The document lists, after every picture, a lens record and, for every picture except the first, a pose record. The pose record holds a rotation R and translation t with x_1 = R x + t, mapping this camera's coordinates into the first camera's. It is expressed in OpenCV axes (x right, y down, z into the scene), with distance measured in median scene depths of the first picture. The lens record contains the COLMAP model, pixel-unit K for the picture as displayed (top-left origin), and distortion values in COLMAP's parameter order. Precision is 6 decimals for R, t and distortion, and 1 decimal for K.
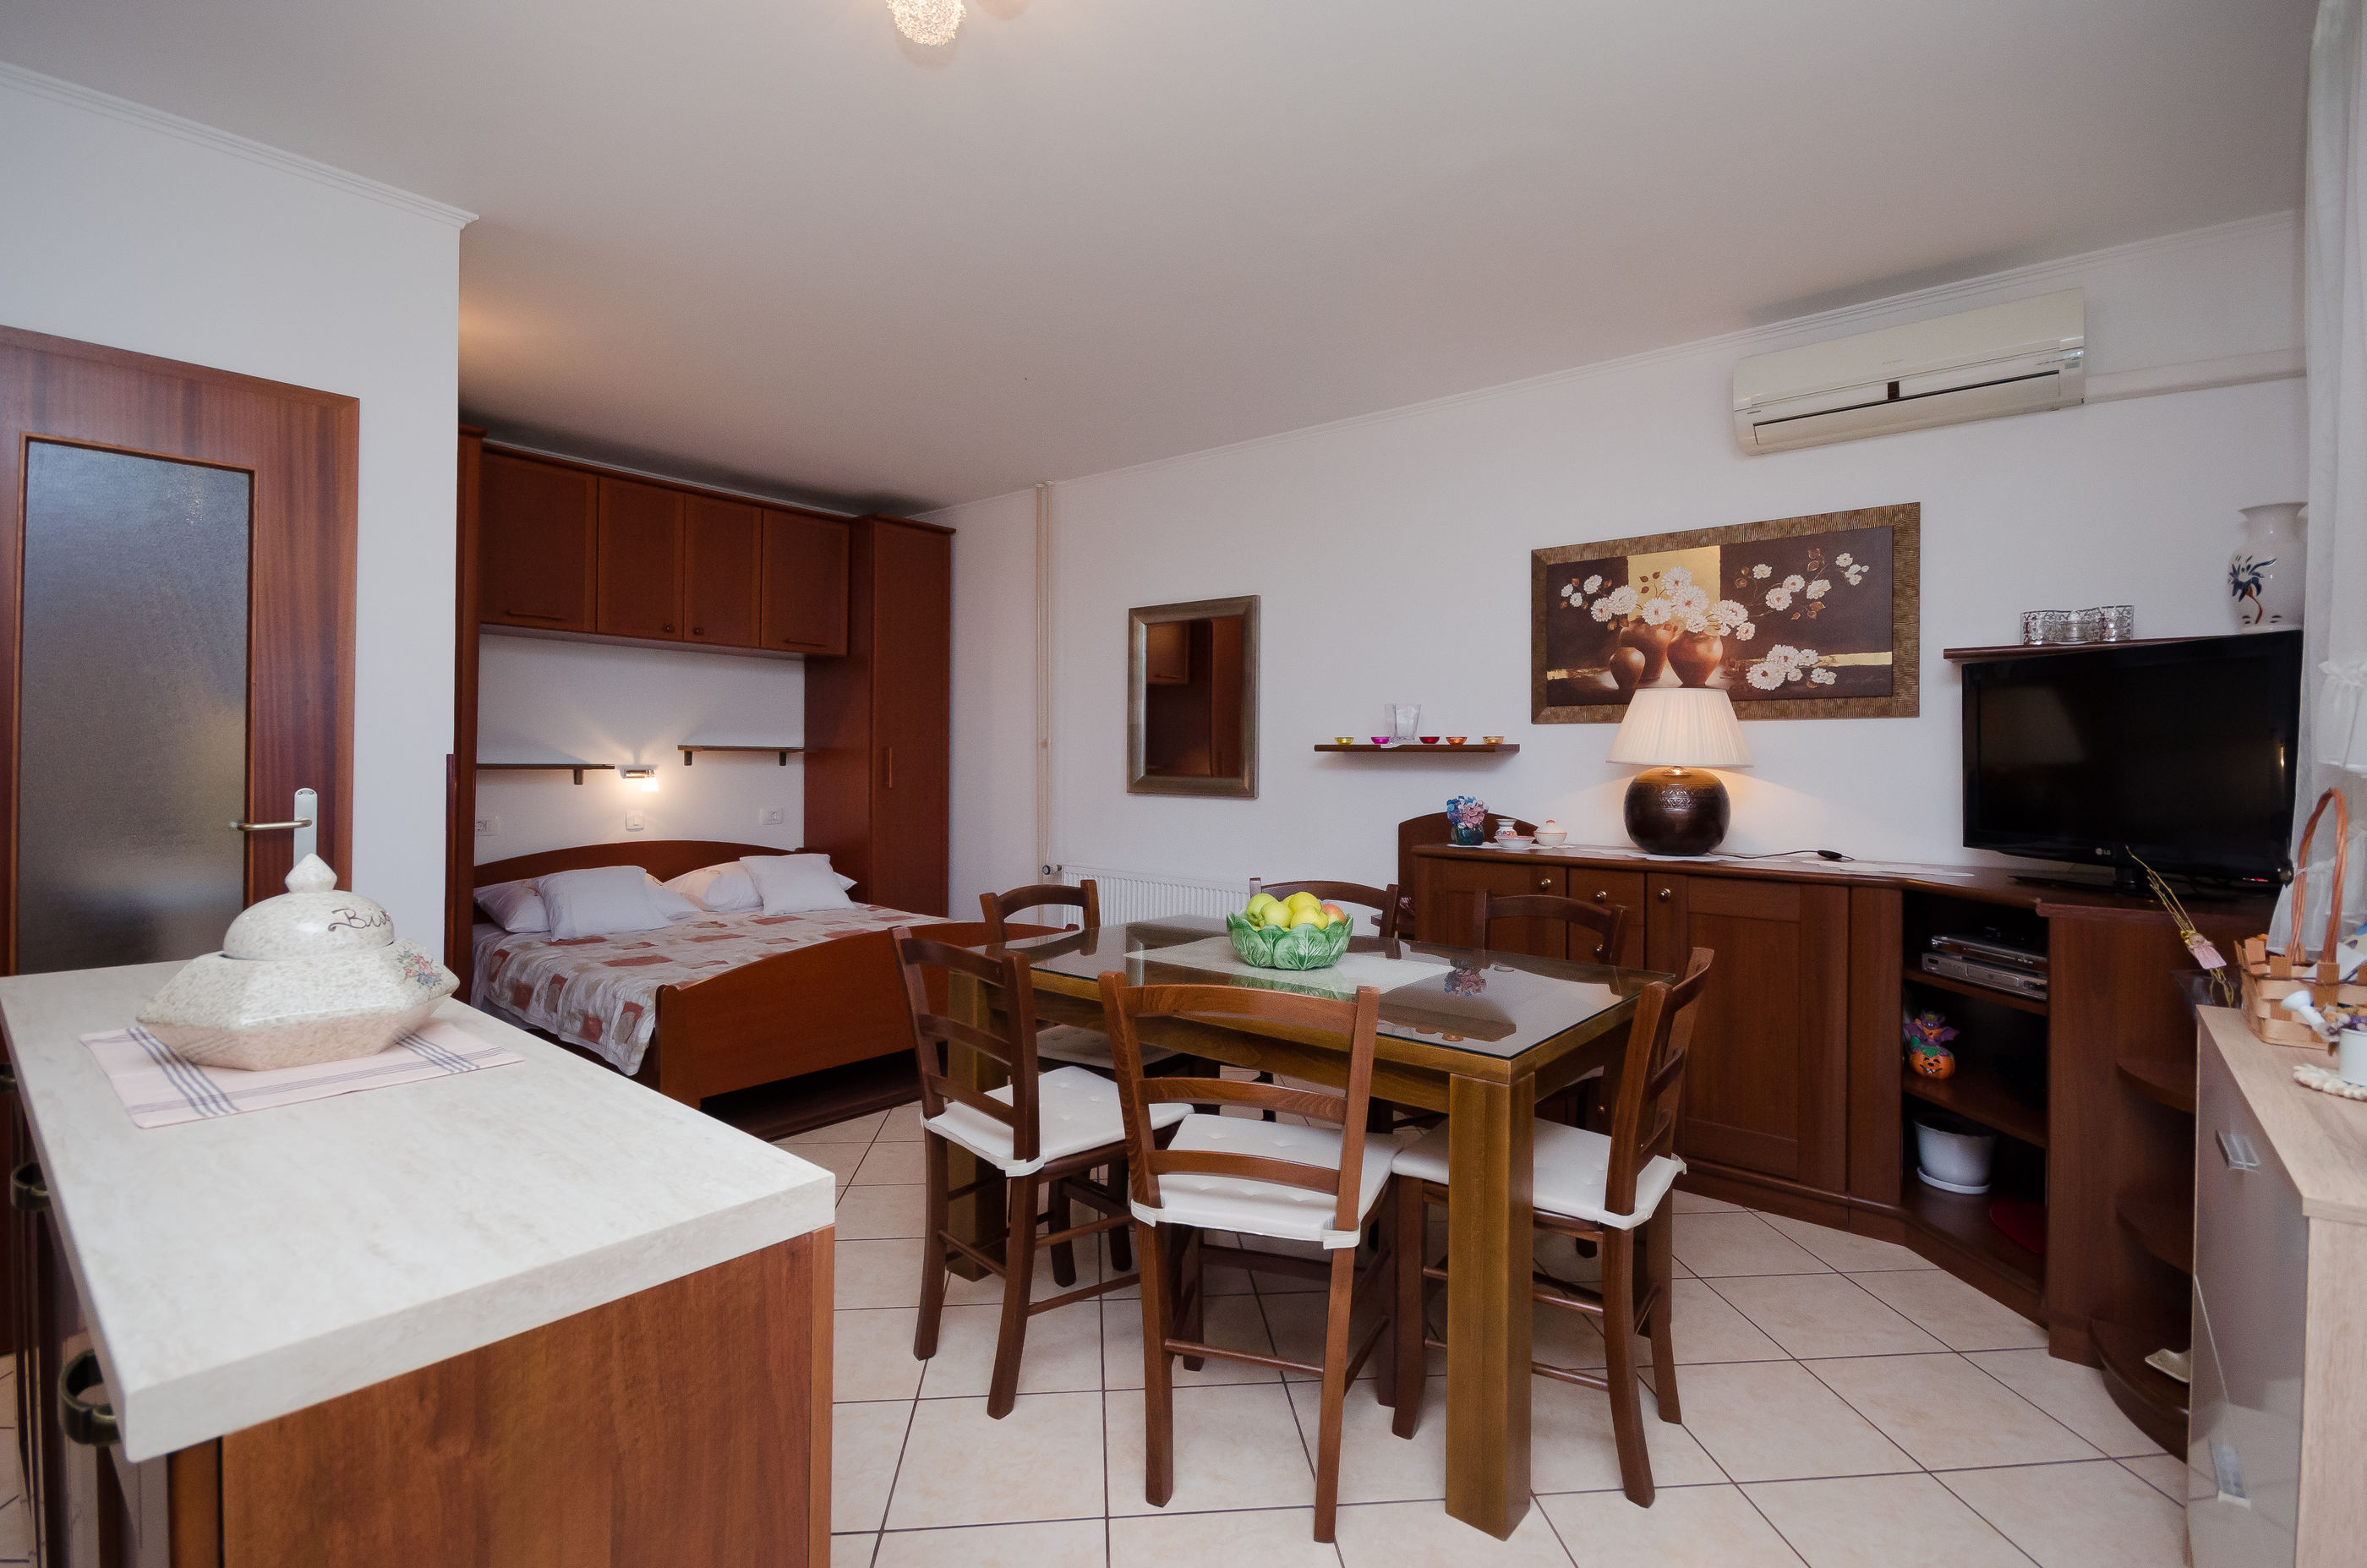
lens RADIAL K [[1067.0, 0, 1183.7], [0, 1067.0, 766.7], [0, 0, 1]] dist [0.004516, -0.009031]
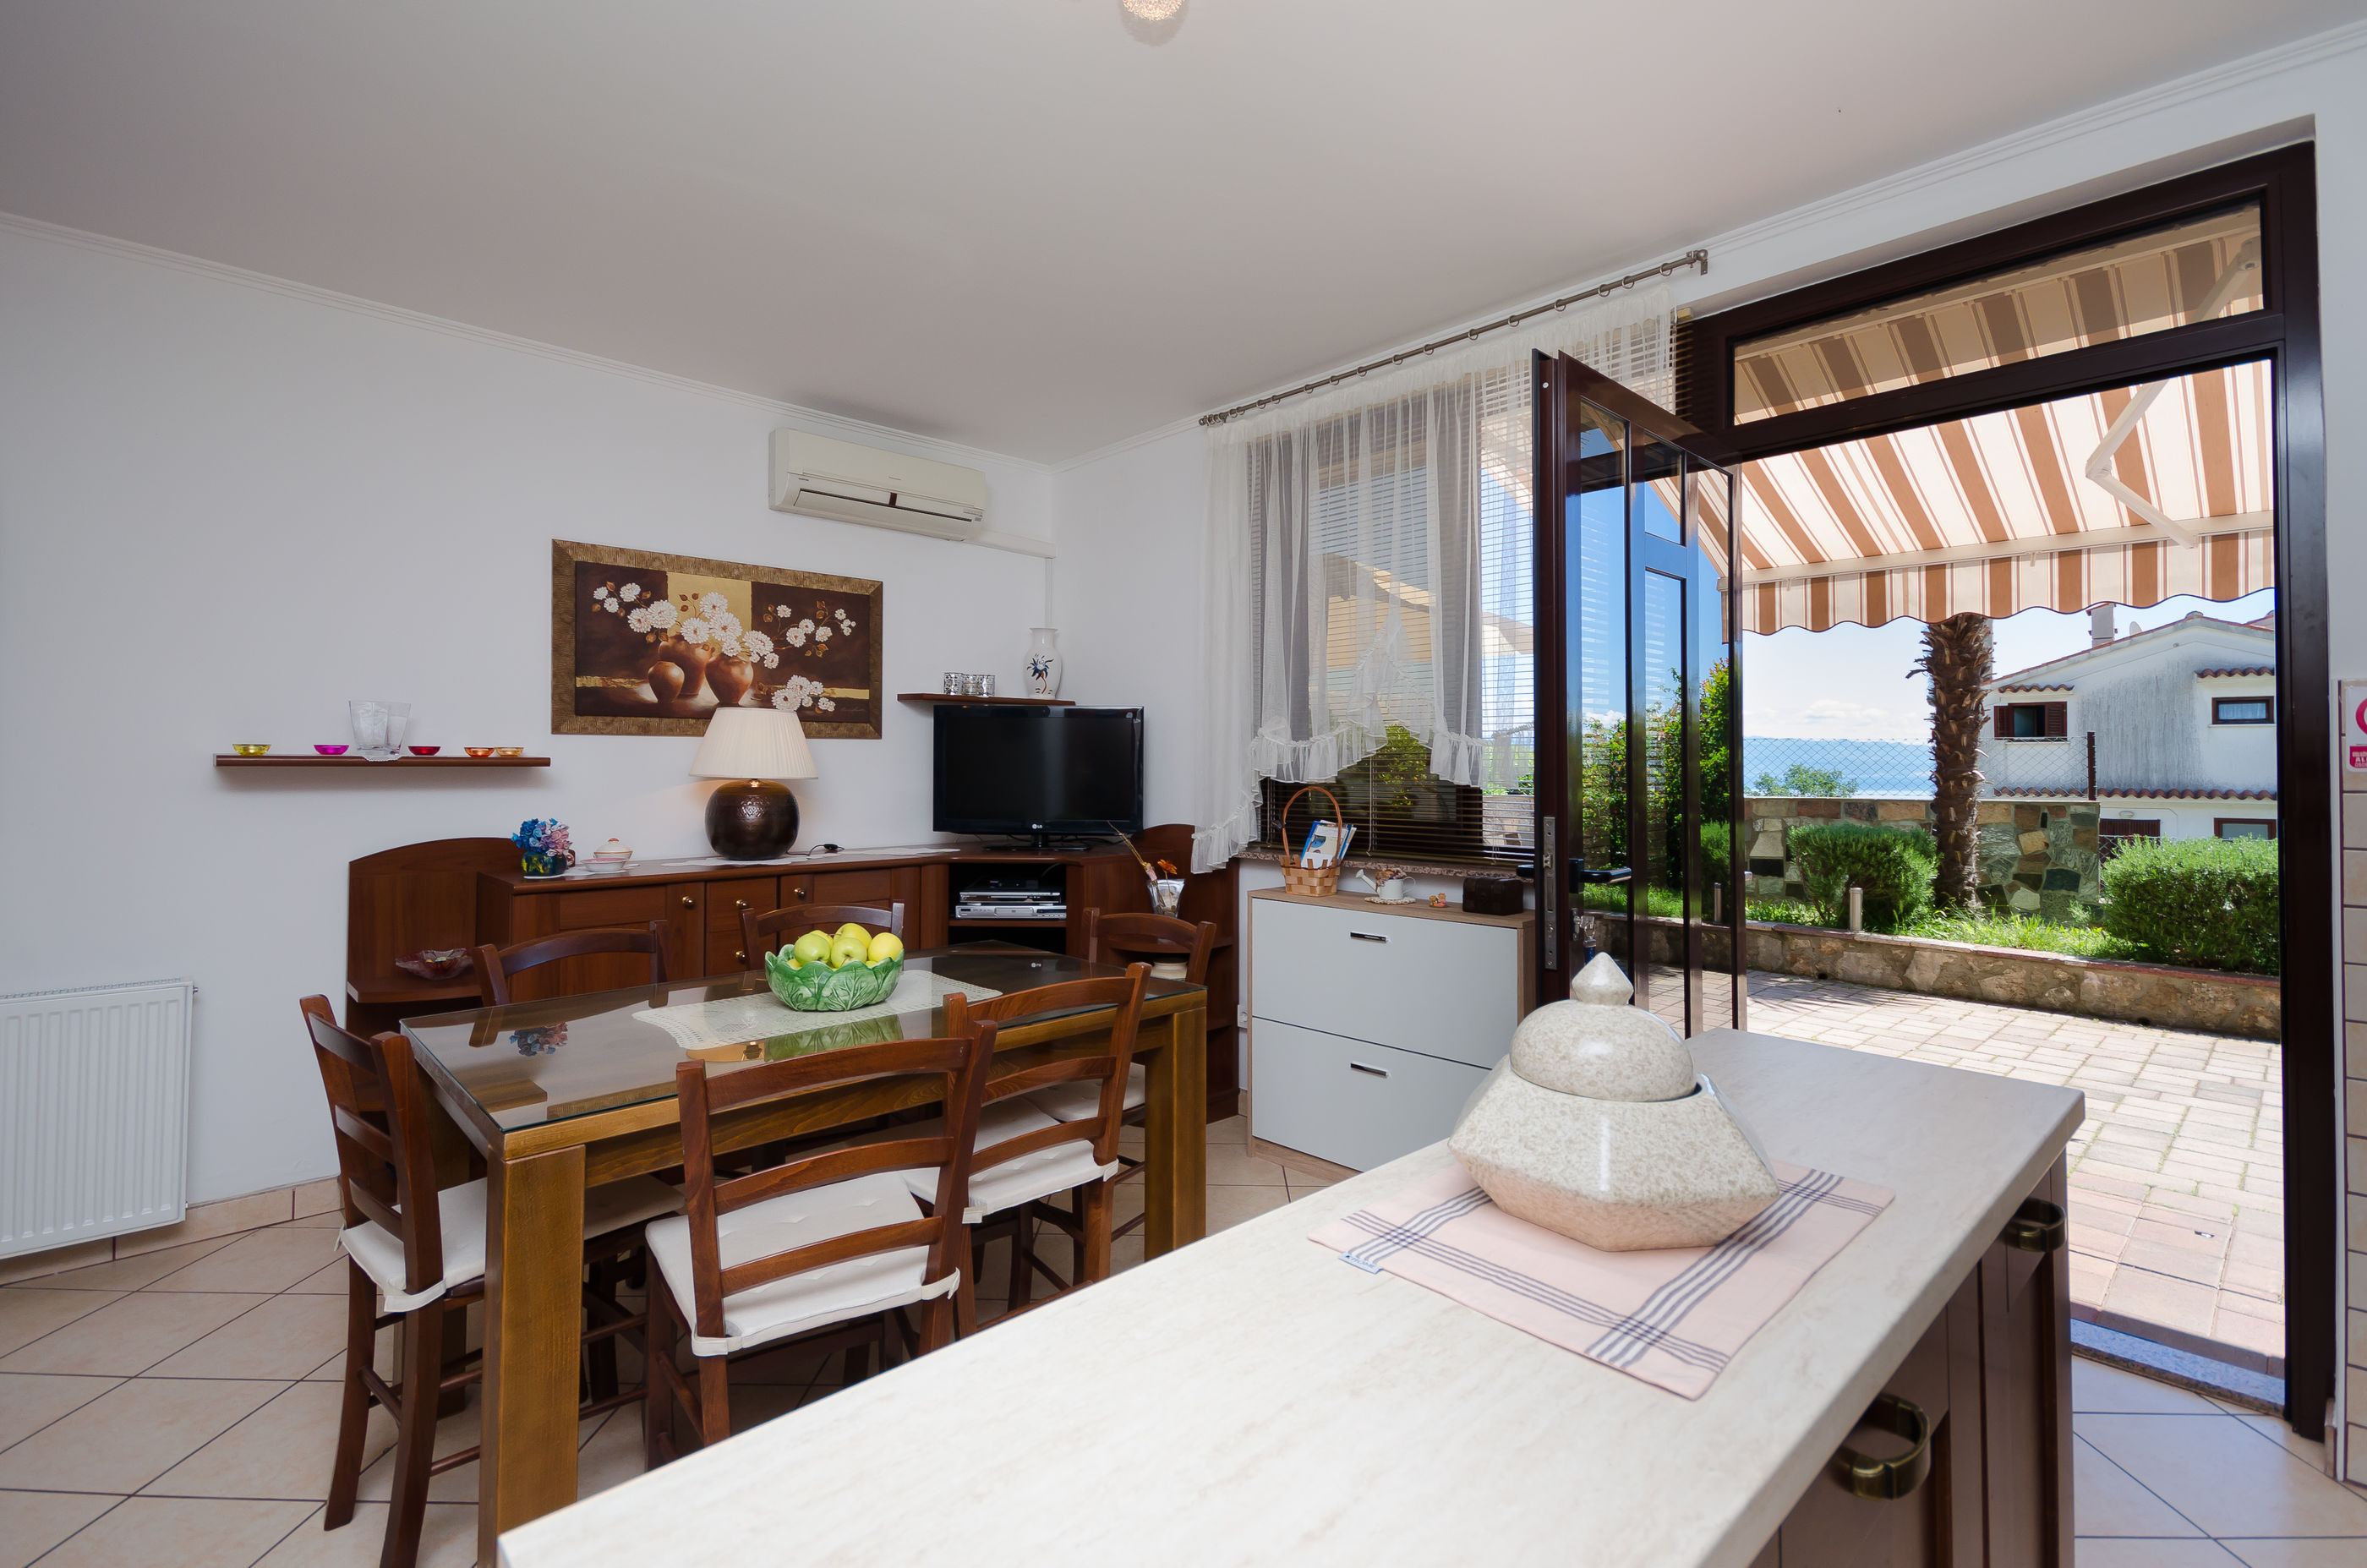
lens RADIAL K [[1067.0, 0, 1219.0], [0, 1067.0, 755.6], [0, 0, 1]] dist [0.004516, -0.009031]
pose [[0.116206, -0.003625, 0.993219, -0.527629], [0.000731, 0.999993, 0.003564, -0.025977], [-0.993225, 0.000312, 0.116207, 0.359532]]
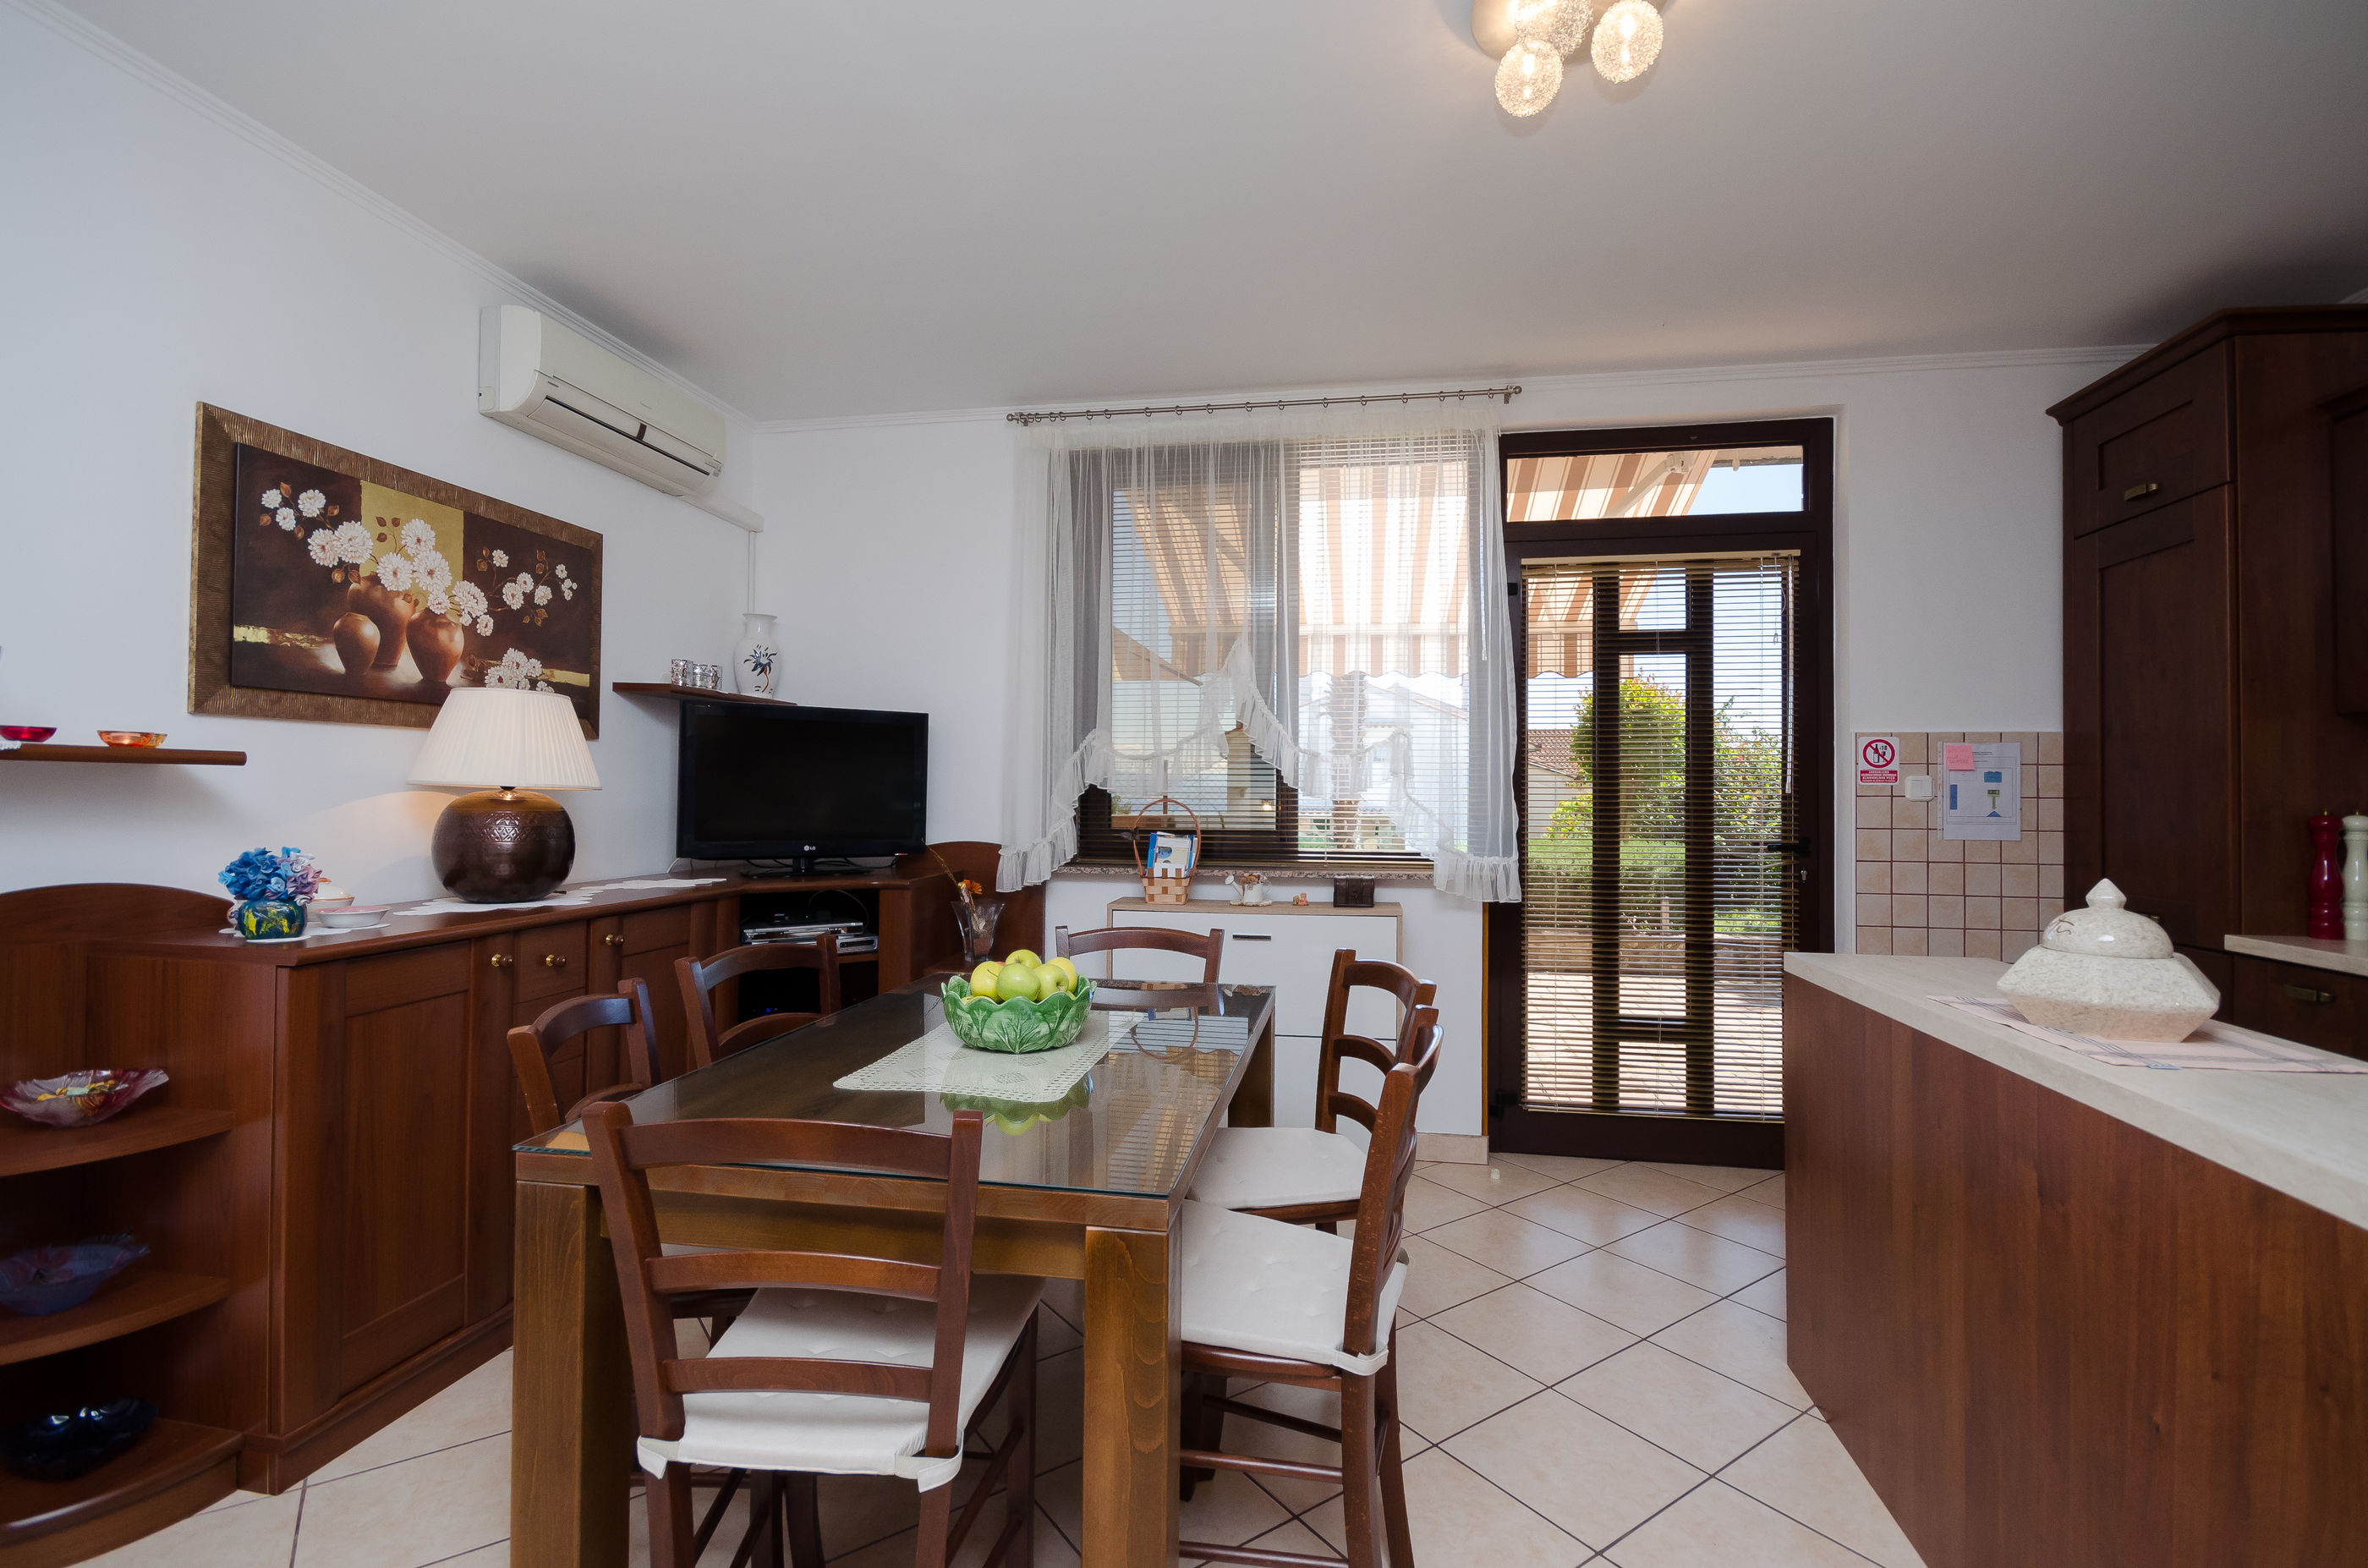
lens RADIAL K [[1067.5, 0, 1218.6], [0, 1067.5, 772.7], [0, 0, 1]] dist [0.004516, -0.009031]
pose [[-0.488218, 0.003155, 0.872716, -0.446586], [-0.010222, 0.999904, -0.009333, -0.009304], [-0.872662, -0.013478, -0.488139, 0.846246]]
